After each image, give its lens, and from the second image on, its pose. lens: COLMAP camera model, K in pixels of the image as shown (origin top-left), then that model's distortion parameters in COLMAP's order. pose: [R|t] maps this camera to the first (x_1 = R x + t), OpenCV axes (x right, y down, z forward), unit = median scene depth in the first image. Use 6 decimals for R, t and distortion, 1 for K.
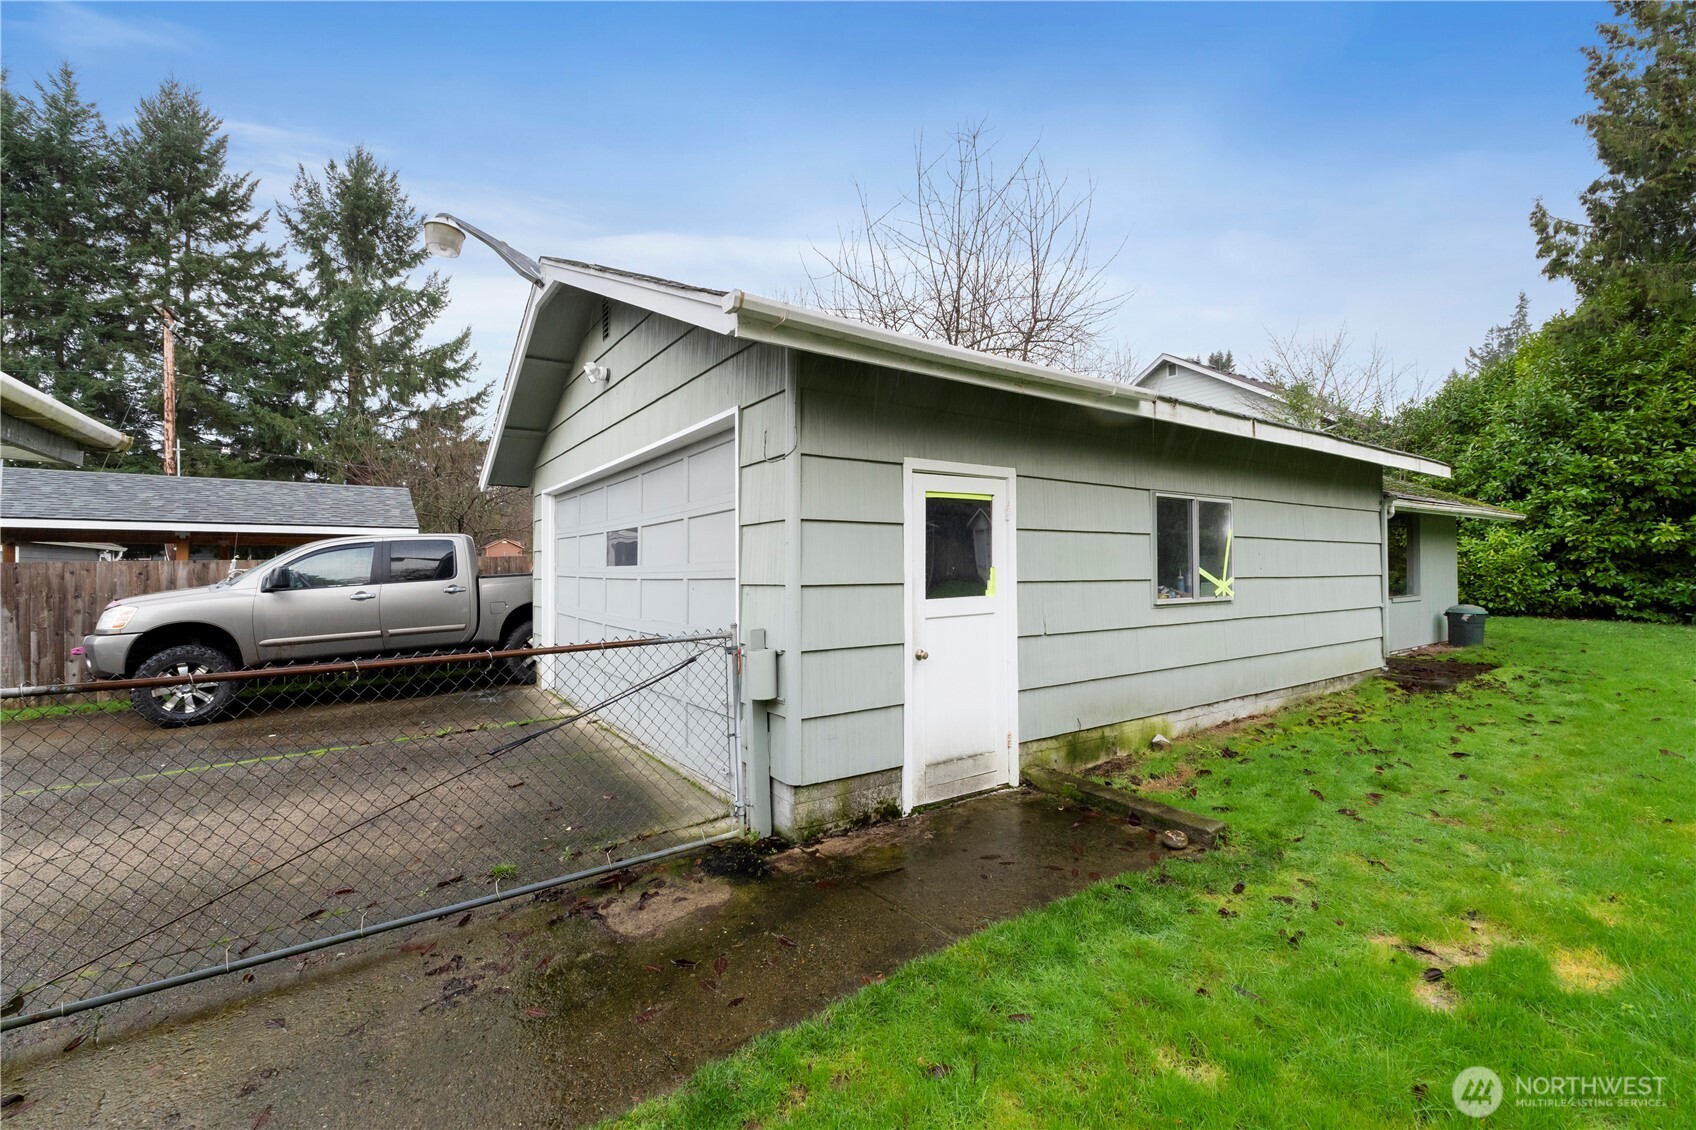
lens RADIAL K [[713.2, 0, 847.5], [0, 713.2, 557.8], [0, 0, 1]] dist [-0.006212, -0.000807]
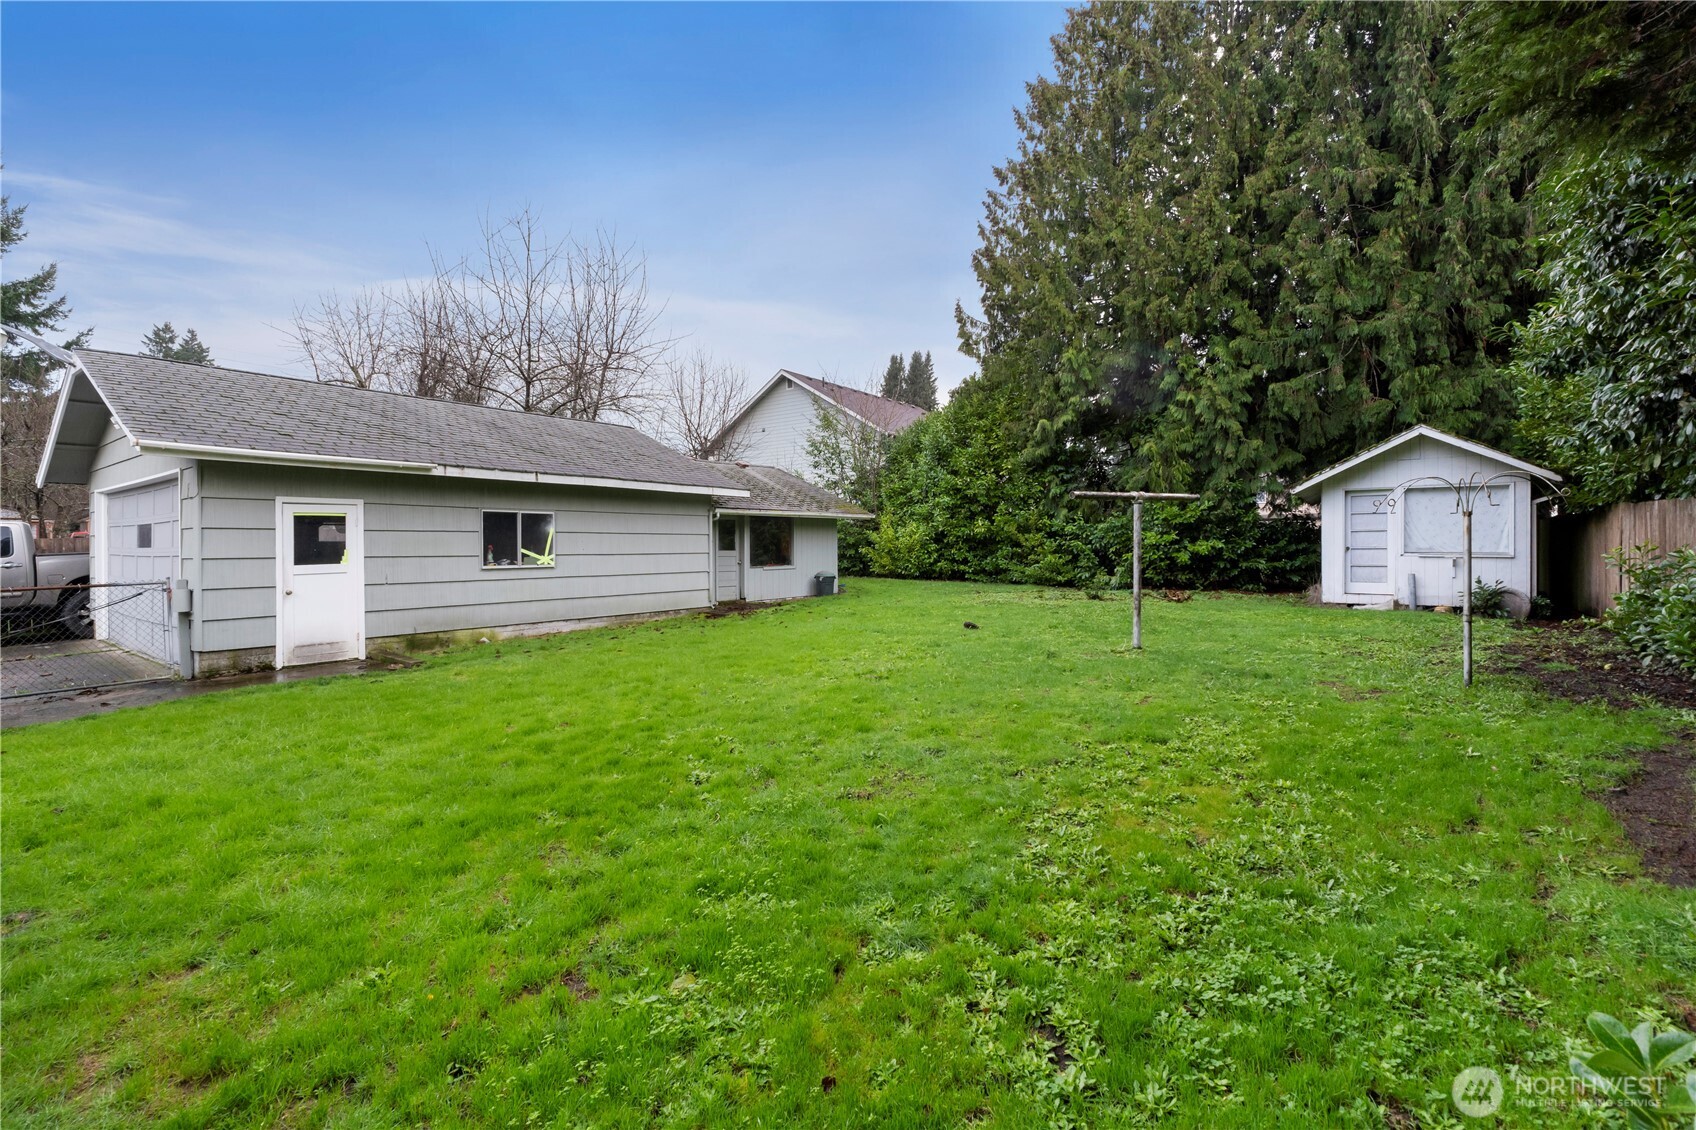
lens RADIAL K [[741.9, 0, 836.0], [0, 741.9, 550.3], [0, 0, 1]] dist [-0.002155, -0.000170]
pose [[0.951476, -0.000280, 0.307723, 0.678791], [-0.006181, 0.999780, 0.020022, -0.027339], [-0.307661, -0.020952, 0.951265, -1.088075]]
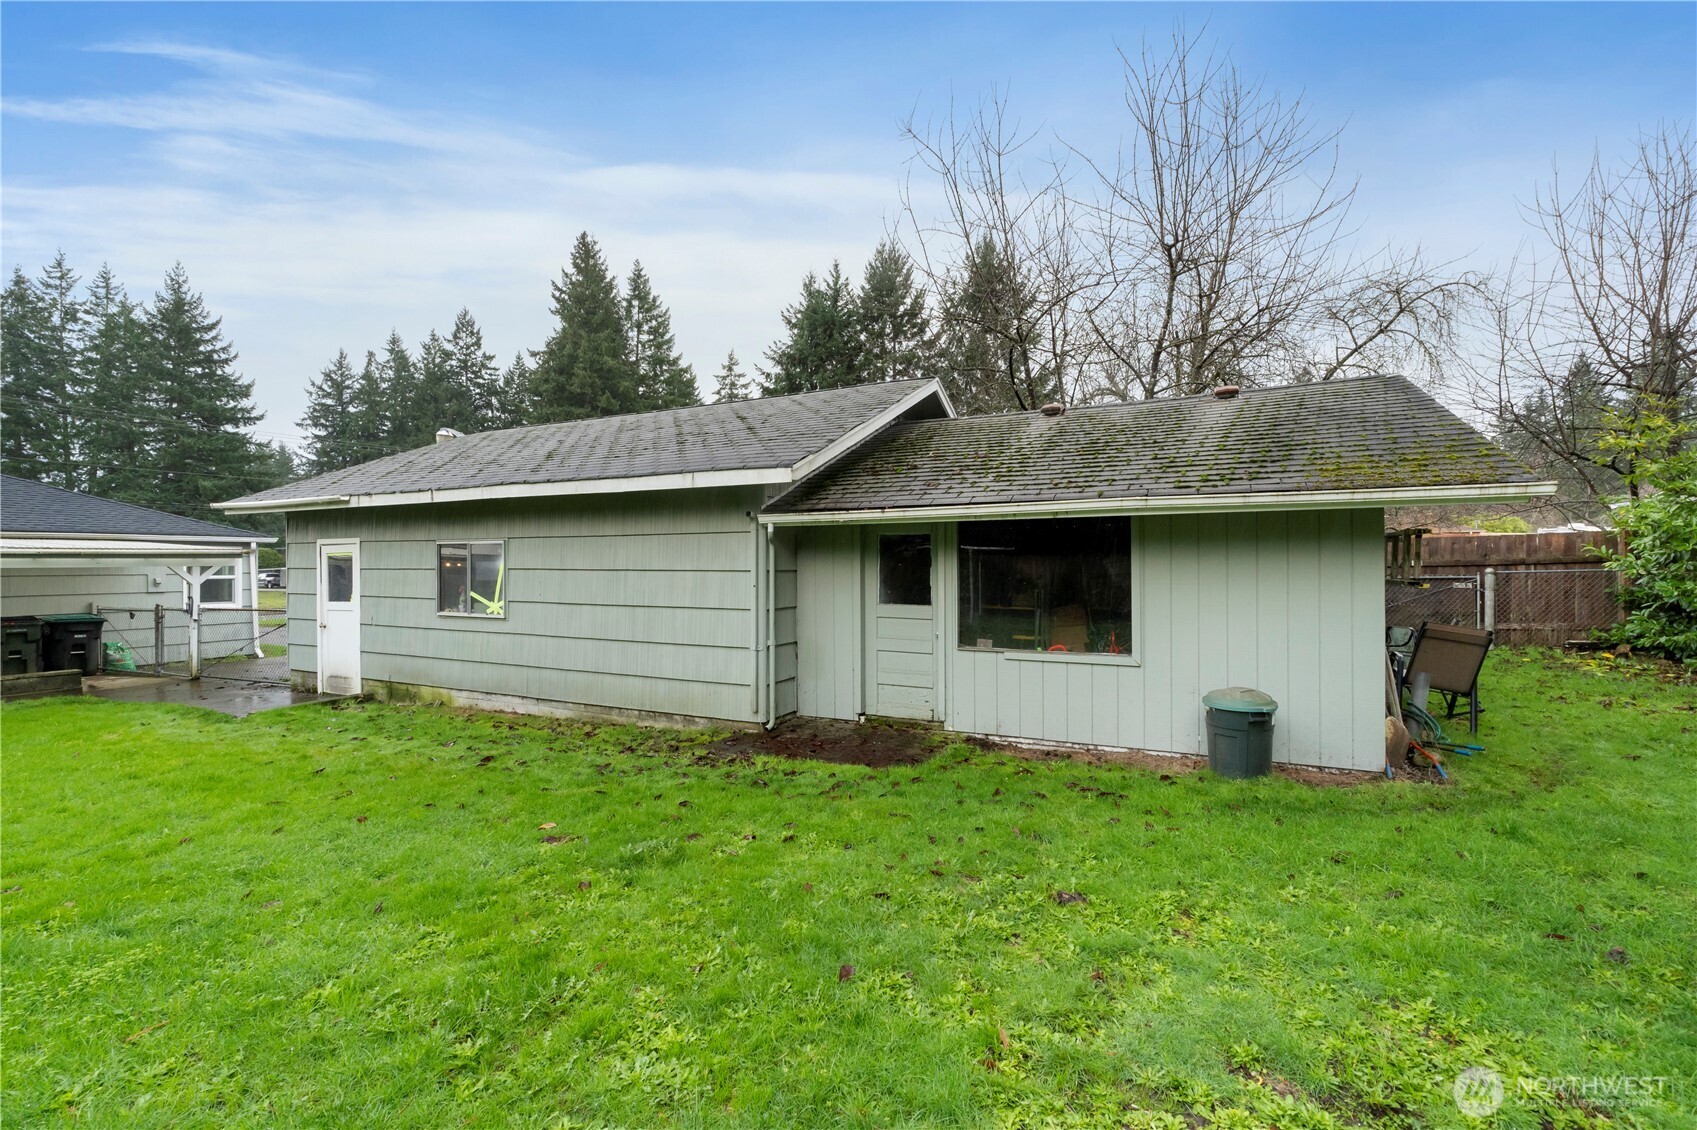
lens RADIAL K [[721.5, 0, 844.4], [0, 721.5, 562.3], [0, 0, 1]] dist [-0.006363, -0.000797]
pose [[0.494762, 0.002892, -0.869024, 2.088441], [0.011932, 0.999878, 0.010121, -0.050148], [0.868947, -0.015376, 0.494667, 0.940167]]
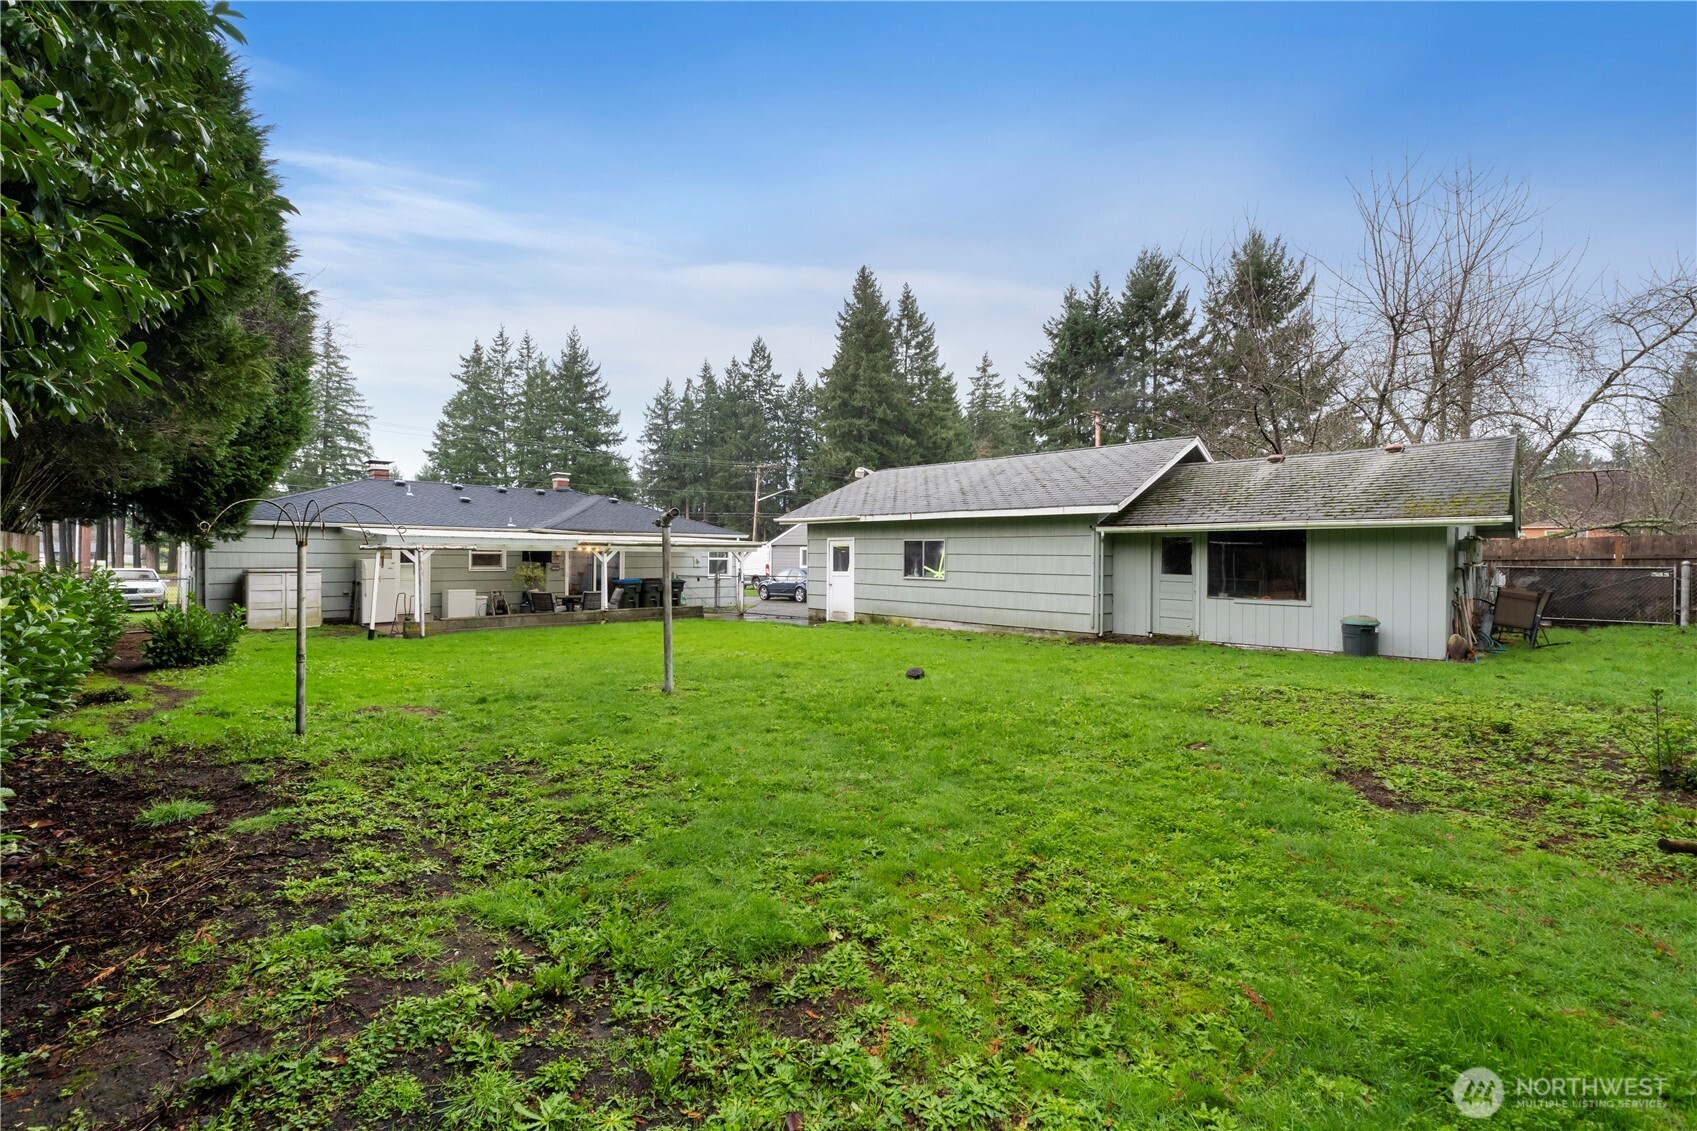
lens RADIAL K [[713.6, 0, 848.0], [0, 713.6, 558.3], [0, 0, 1]] dist [-0.006212, -0.000807]
pose [[0.186790, 0.012060, -0.982326, 3.050105], [0.006887, 0.999884, 0.013585, -0.053808], [0.982376, -0.009303, 0.186685, 0.226231]]
